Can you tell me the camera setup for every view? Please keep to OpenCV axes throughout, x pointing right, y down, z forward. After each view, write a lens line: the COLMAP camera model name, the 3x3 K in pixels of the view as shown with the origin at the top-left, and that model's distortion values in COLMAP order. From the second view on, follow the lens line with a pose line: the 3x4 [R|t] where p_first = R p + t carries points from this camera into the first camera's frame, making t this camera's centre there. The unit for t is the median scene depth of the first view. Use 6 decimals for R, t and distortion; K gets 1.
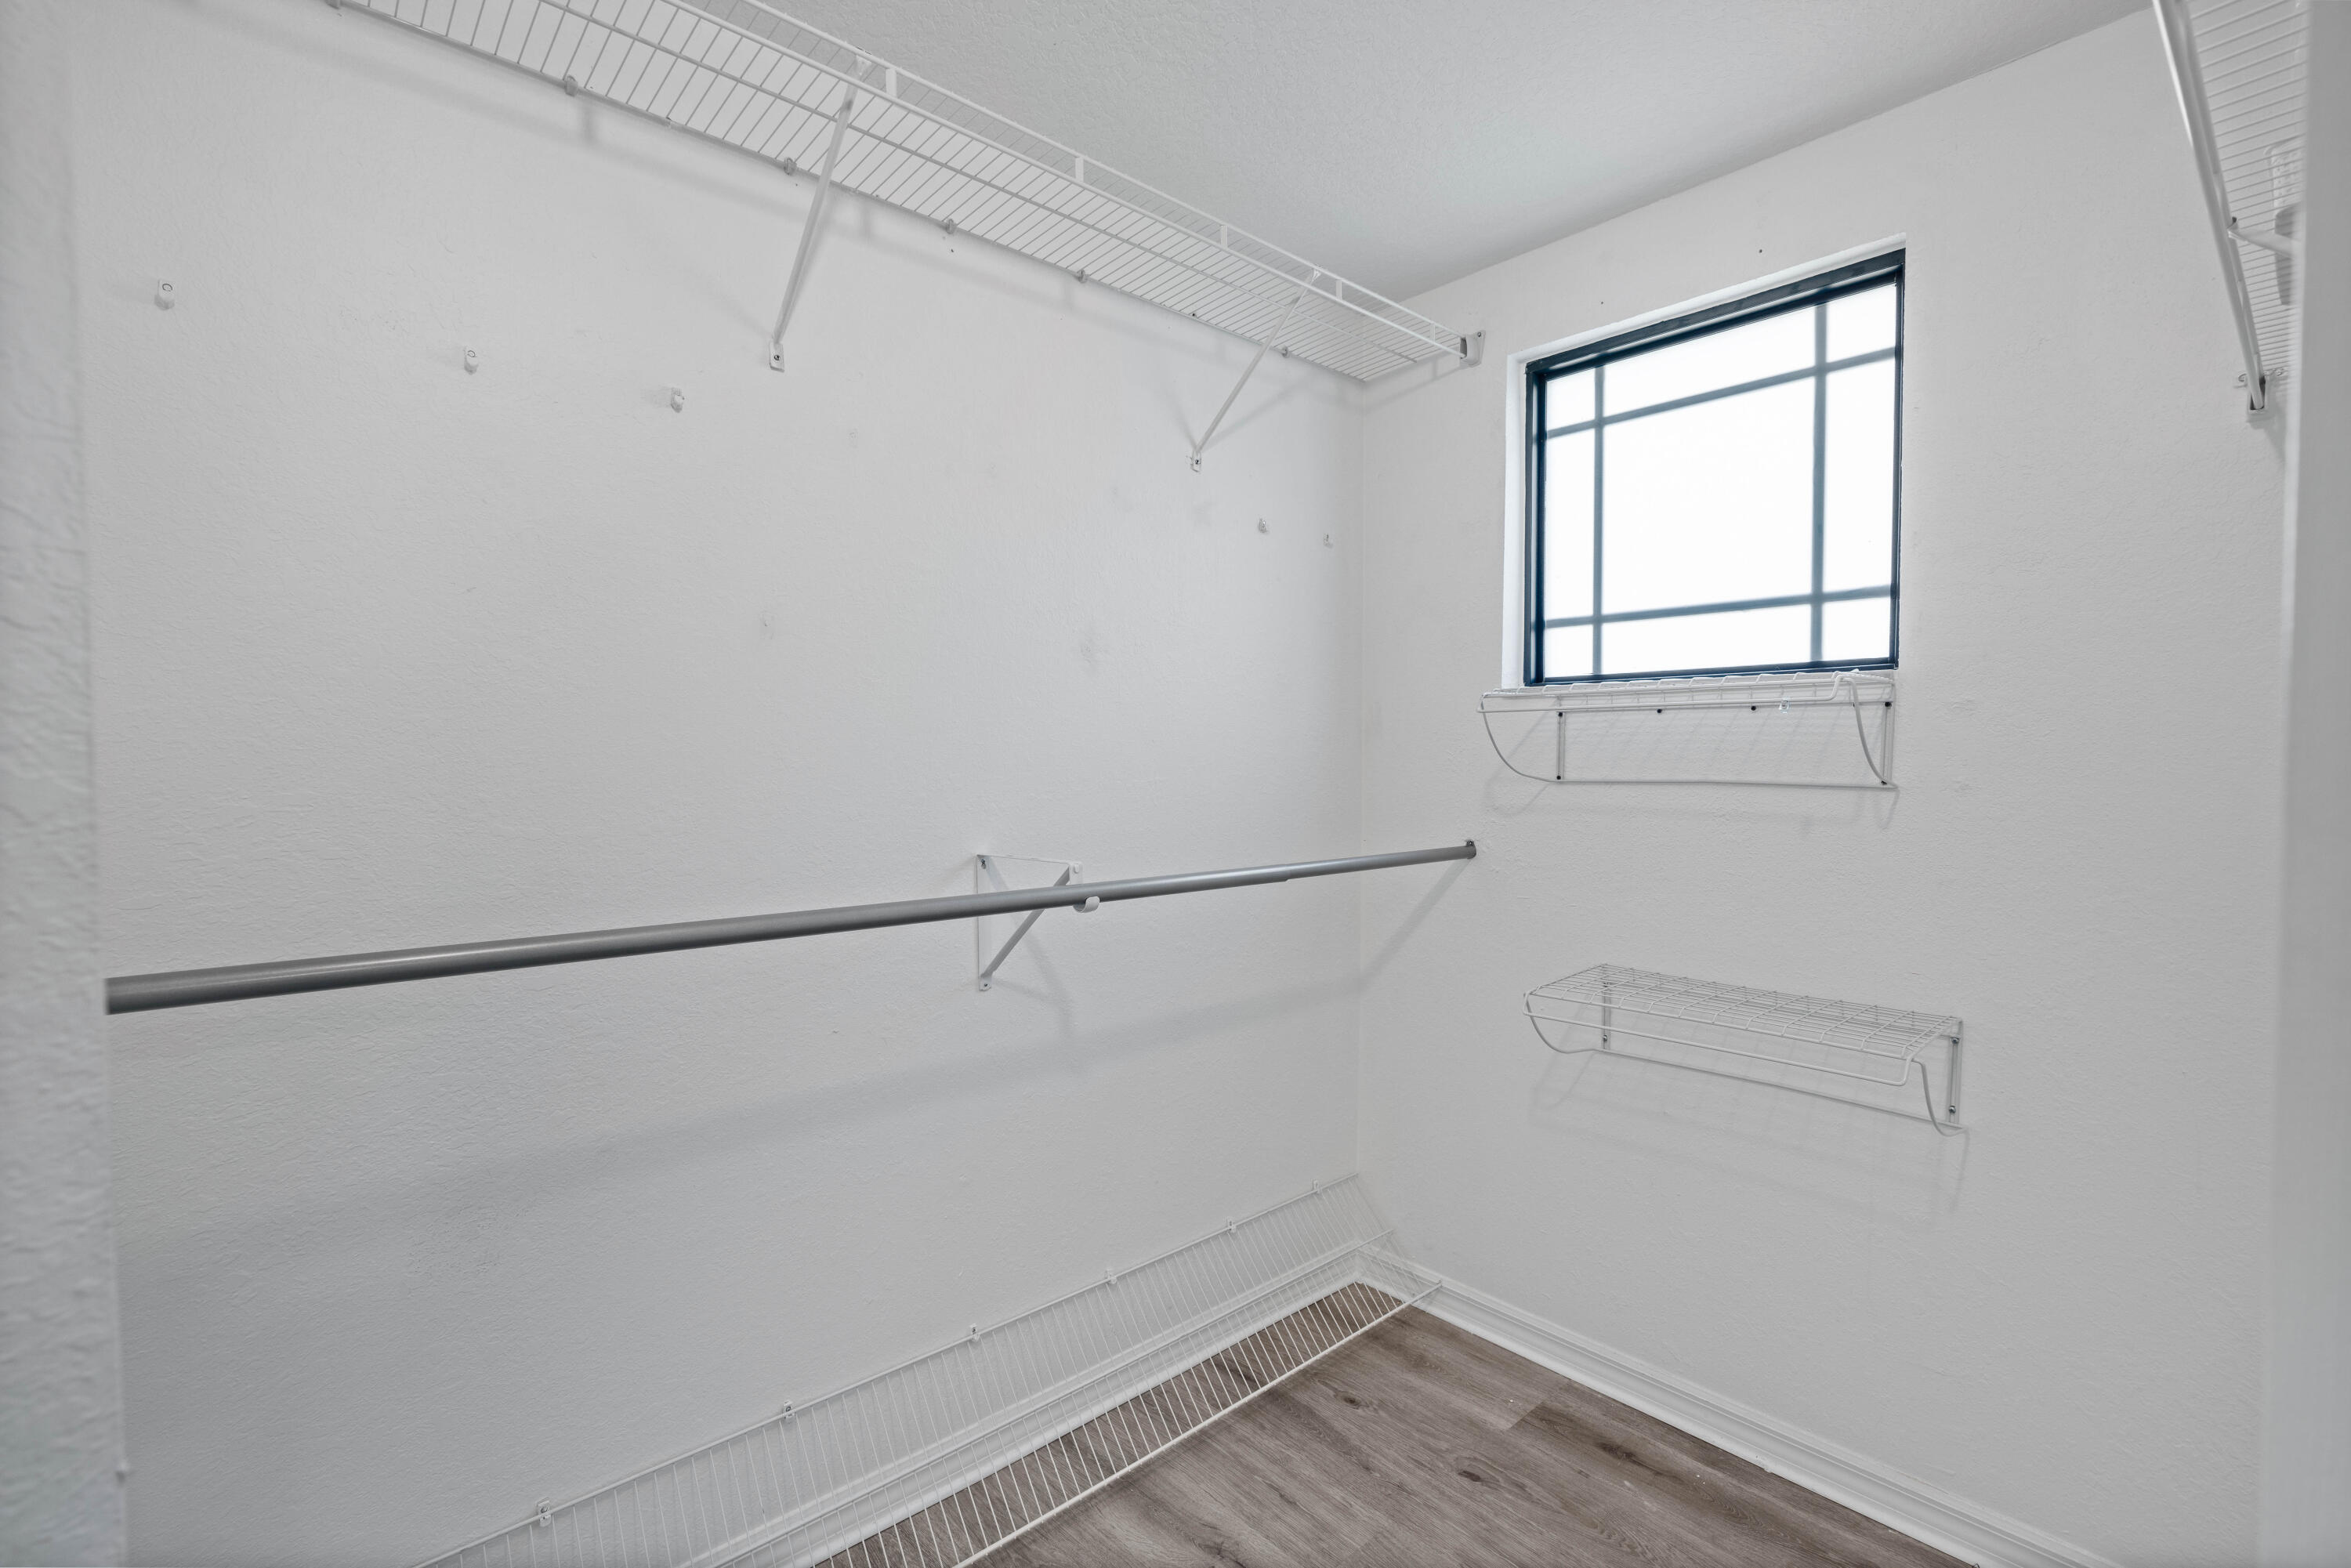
lens RADIAL K [[1051.7, 0, 1174.9], [0, 1051.7, 768.0], [0, 0, 1]] dist [-0.002823, 0.004612]
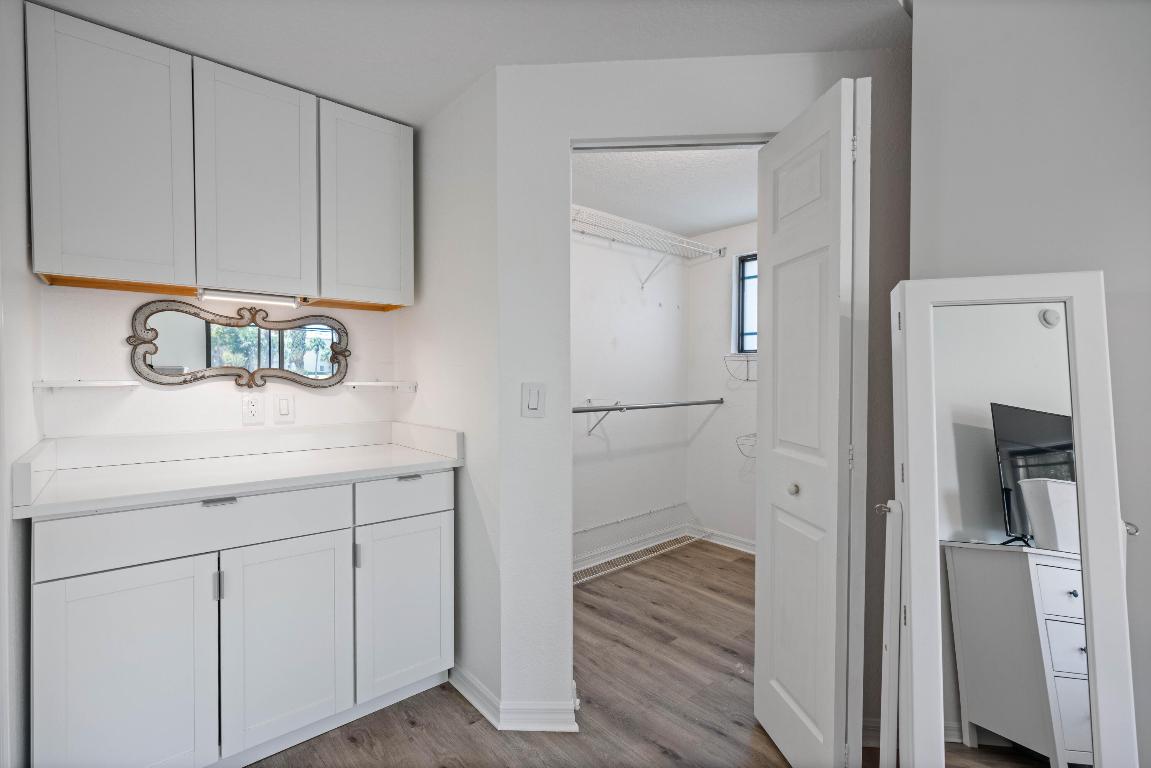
lens RADIAL K [[514.9, 0, 575.2], [0, 514.9, 376.2], [0, 0, 1]] dist [-0.002823, 0.004612]
pose [[0.999920, 0.003896, -0.012045, -0.176982], [-0.003978, 0.999969, -0.006802, 0.012273], [0.012018, 0.006850, 0.999904, -0.686126]]
